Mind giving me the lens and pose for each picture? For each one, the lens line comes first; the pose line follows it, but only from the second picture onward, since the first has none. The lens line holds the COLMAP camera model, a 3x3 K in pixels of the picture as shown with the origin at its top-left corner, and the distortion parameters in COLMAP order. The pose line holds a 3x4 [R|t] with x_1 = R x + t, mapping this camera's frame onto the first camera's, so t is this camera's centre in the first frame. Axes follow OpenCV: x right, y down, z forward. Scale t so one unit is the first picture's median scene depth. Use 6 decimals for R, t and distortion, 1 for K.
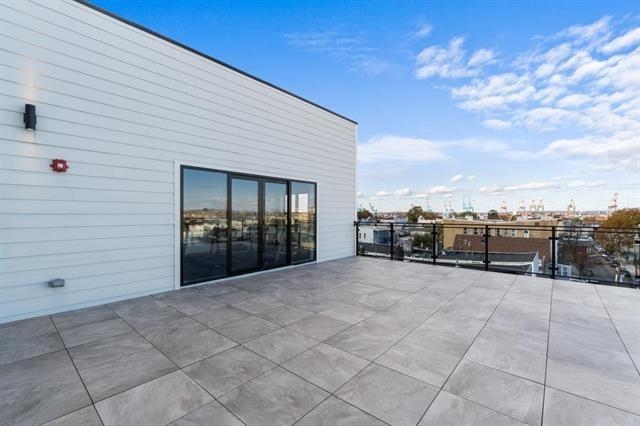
lens RADIAL K [[278.7, 0, 320.0], [0, 278.7, 213.0], [0, 0, 1]] dist [-0.001490, 0.000325]
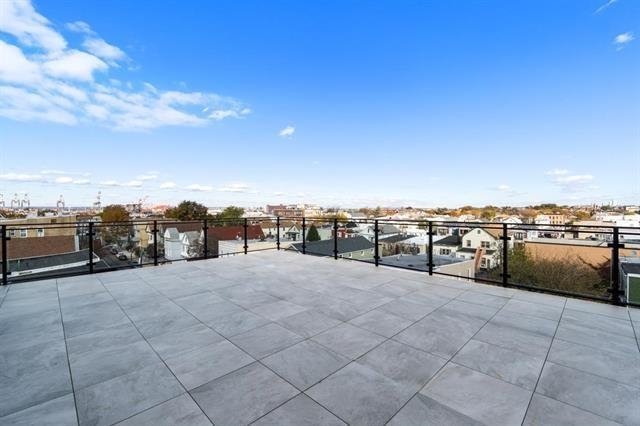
lens RADIAL K [[278.7, 0, 320.0], [0, 278.7, 213.0], [0, 0, 1]] dist [-0.001490, 0.000325]
pose [[0.075700, -0.015291, 0.997013, -0.983753], [0.000987, 0.999883, 0.015260, 0.004490], [-0.997130, -0.000171, 0.075706, 0.894982]]
